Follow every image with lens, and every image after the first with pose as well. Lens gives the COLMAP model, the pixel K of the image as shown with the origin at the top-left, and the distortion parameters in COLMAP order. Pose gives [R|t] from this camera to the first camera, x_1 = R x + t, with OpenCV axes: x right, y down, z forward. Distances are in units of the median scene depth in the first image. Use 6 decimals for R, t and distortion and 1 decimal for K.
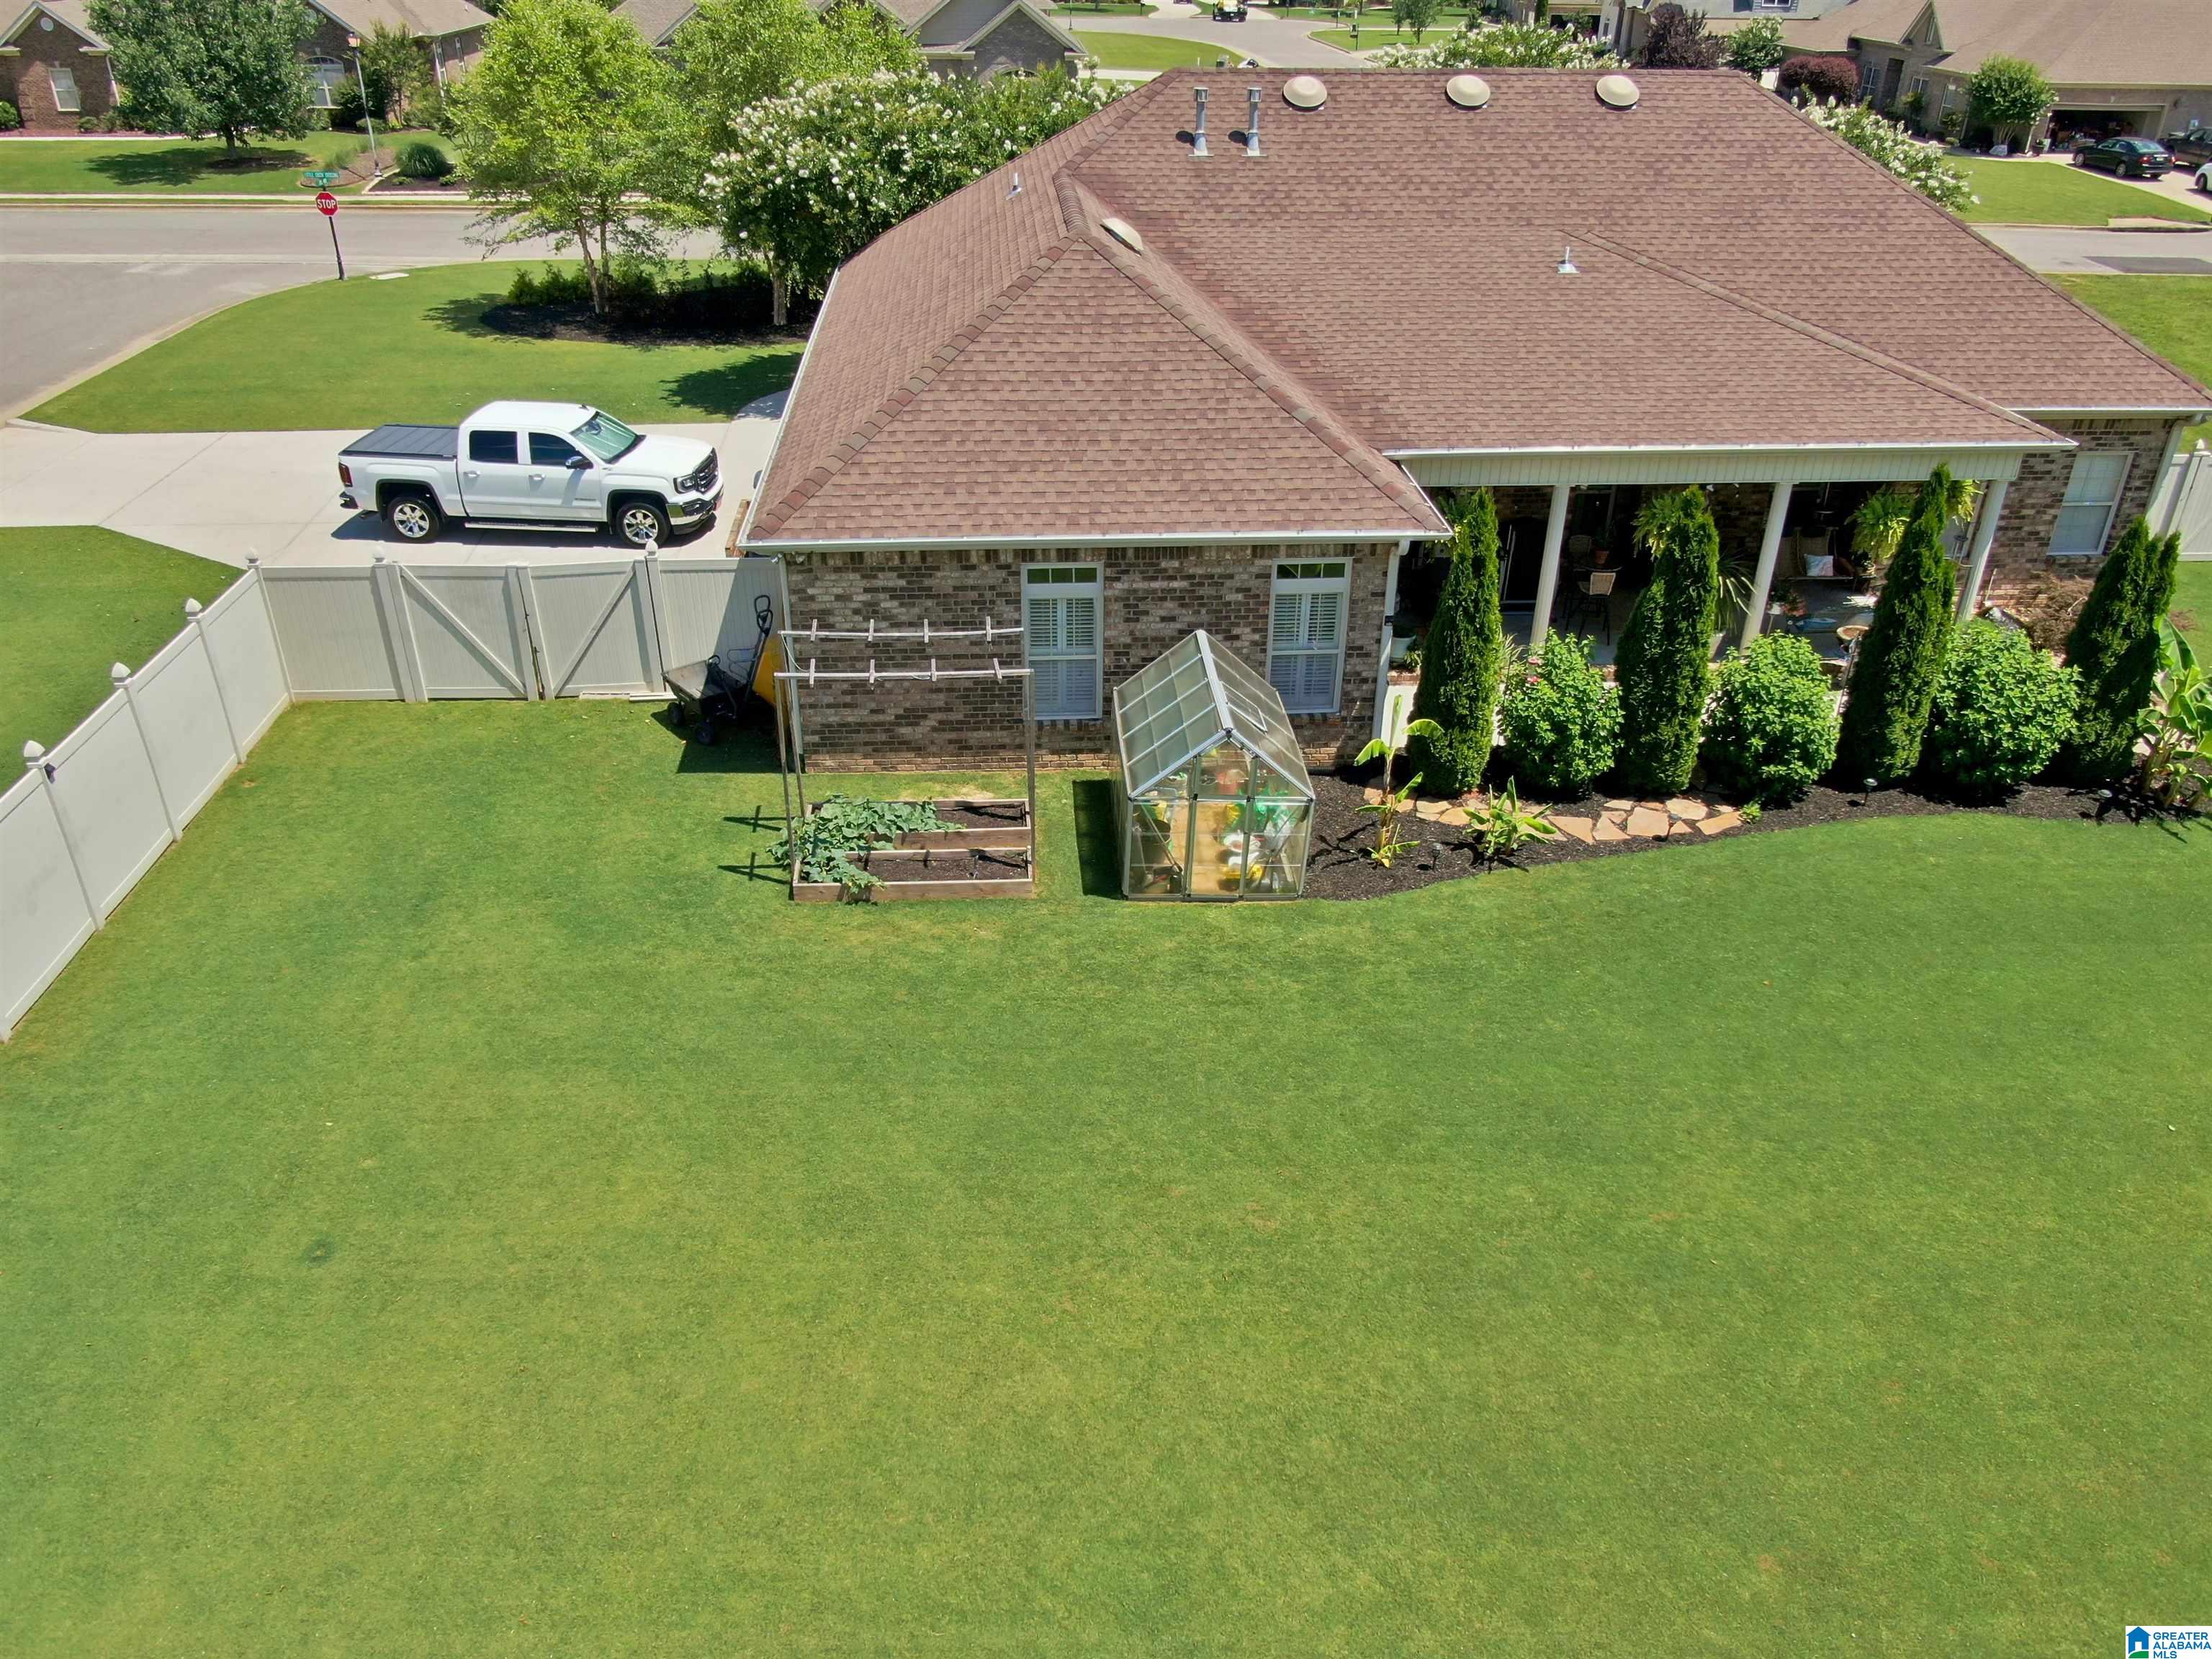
lens RADIAL K [[1608.2, 0, 1108.6], [0, 1608.2, 825.8], [0, 0, 1]] dist [-0.007308, -0.005620]
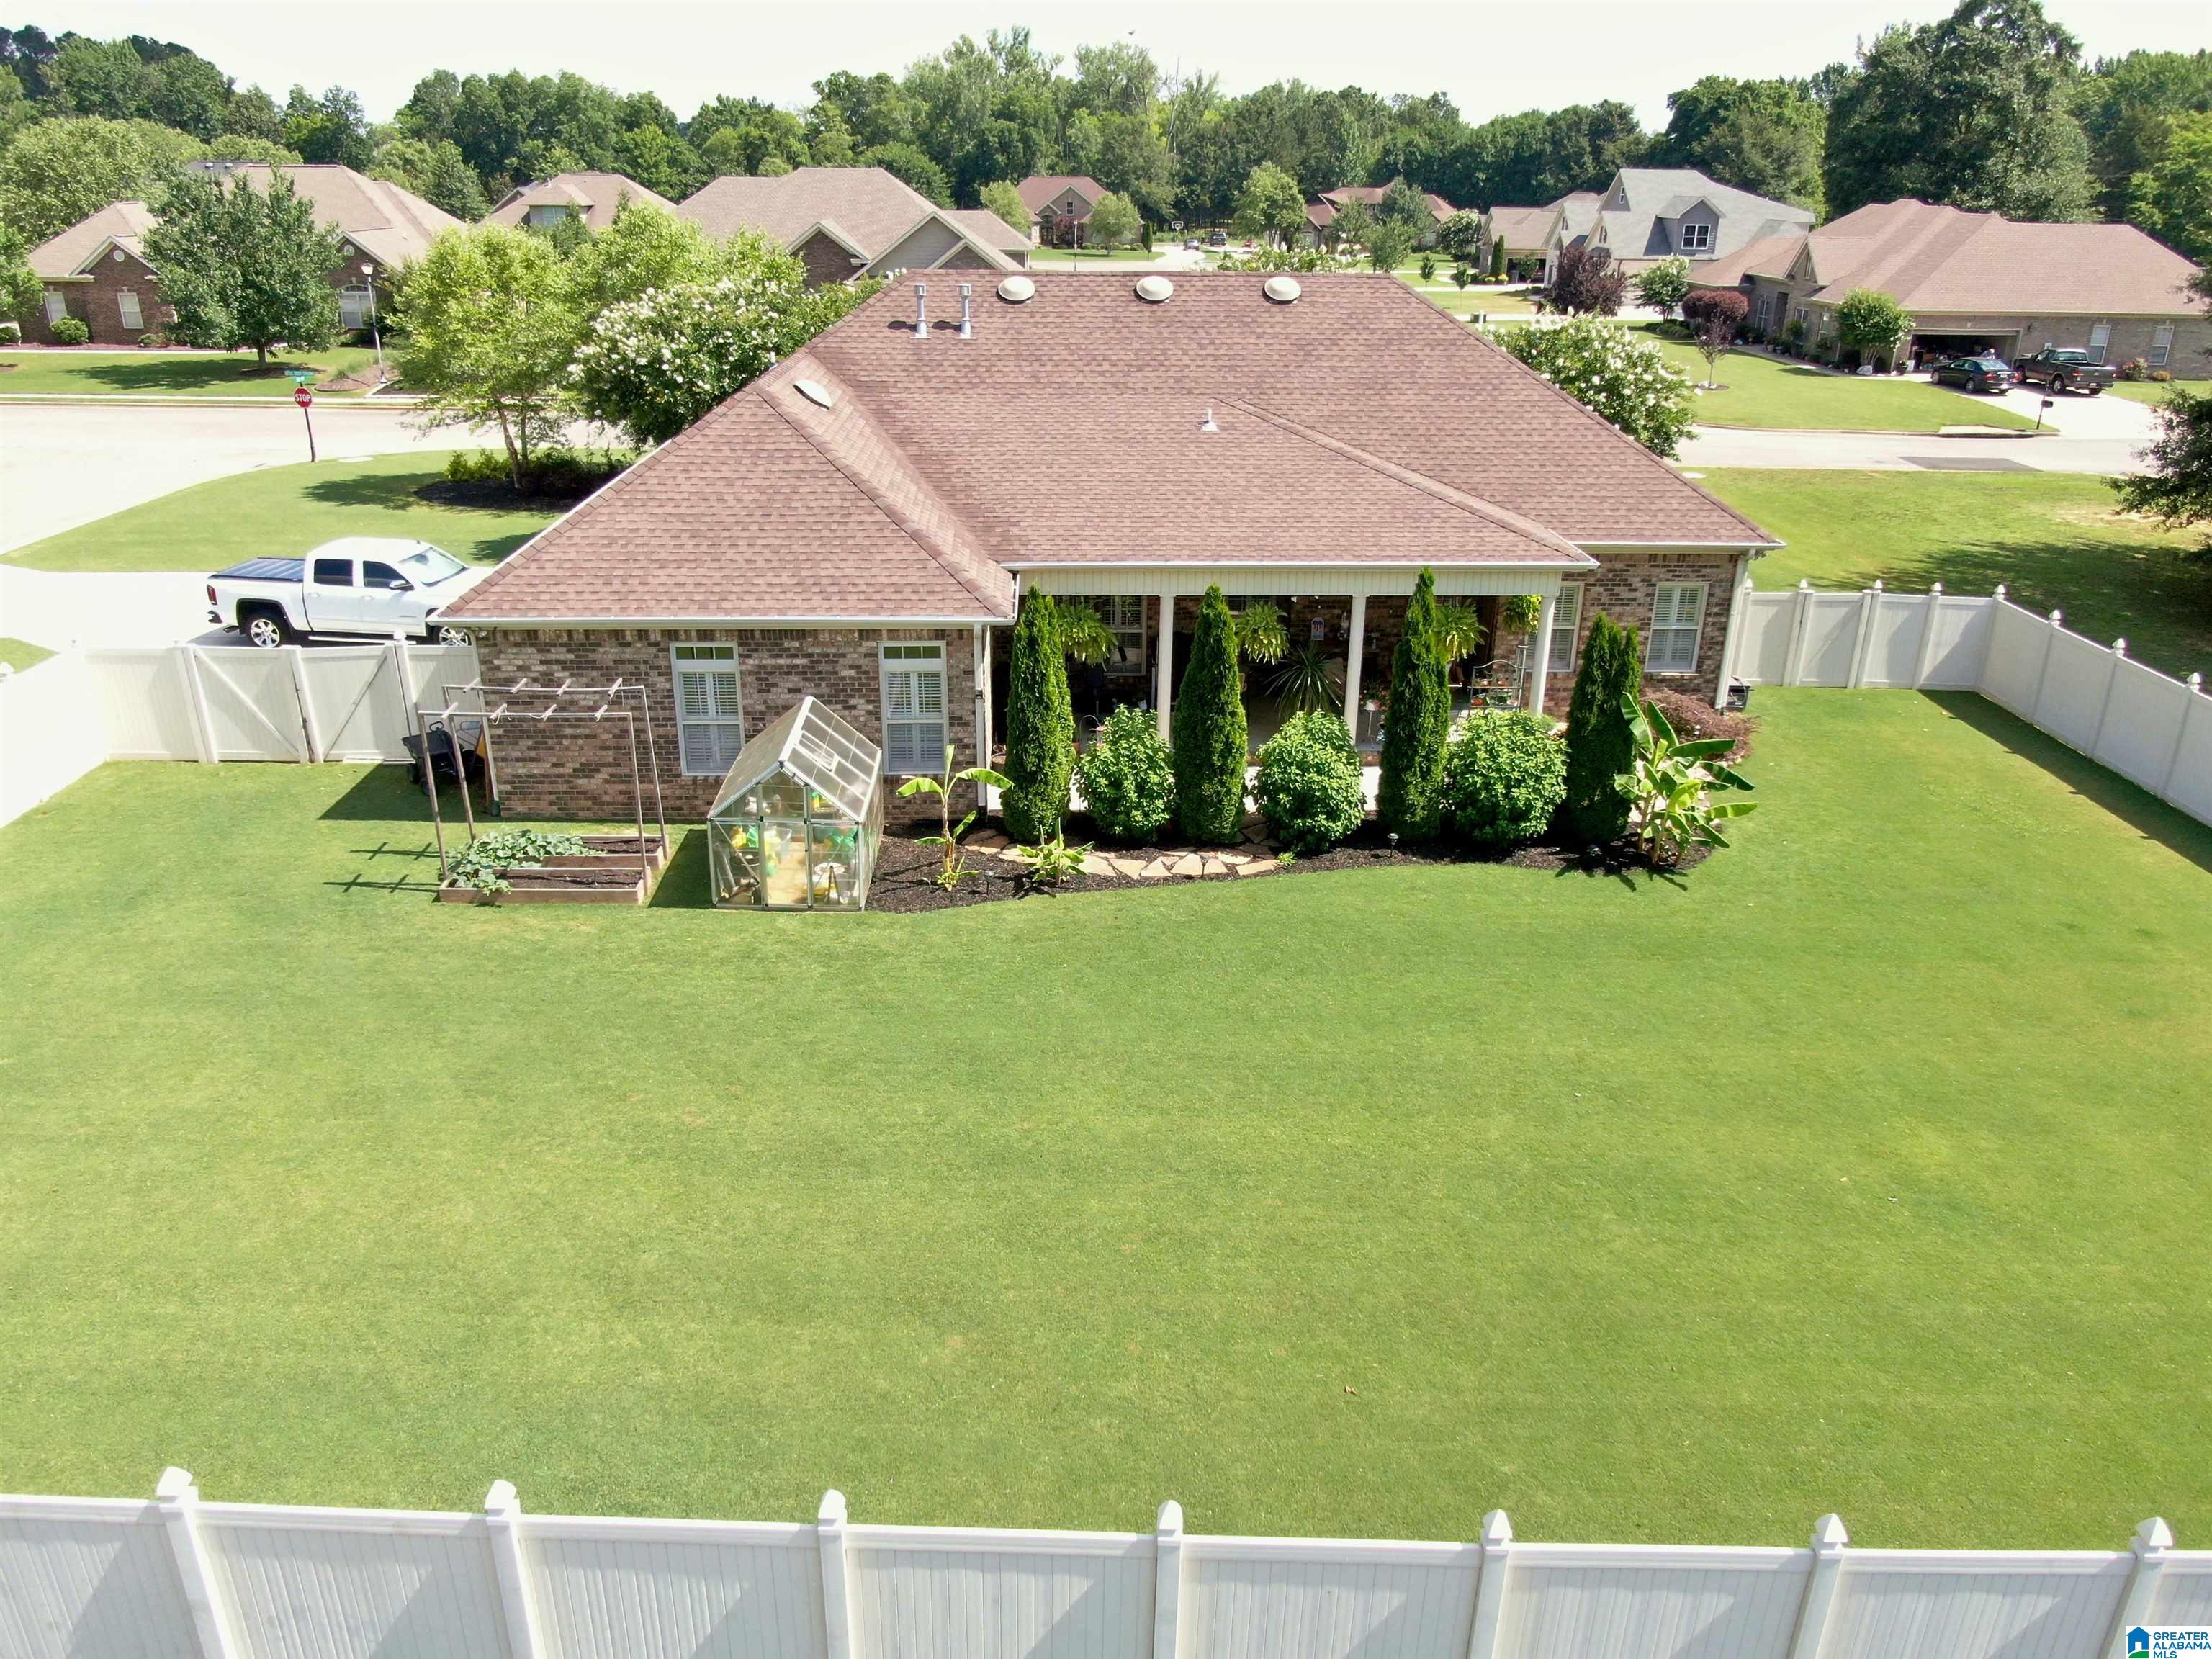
lens RADIAL K [[1581.1, 0, 1109.0], [0, 1581.1, 829.9], [0, 0, 1]] dist [-0.021717, 0.020463]
pose [[0.999278, 0.014135, -0.035275, 0.302233], [-0.018419, 0.992079, -0.124257, 0.112805], [0.033239, 0.124817, 0.991623, -0.147879]]
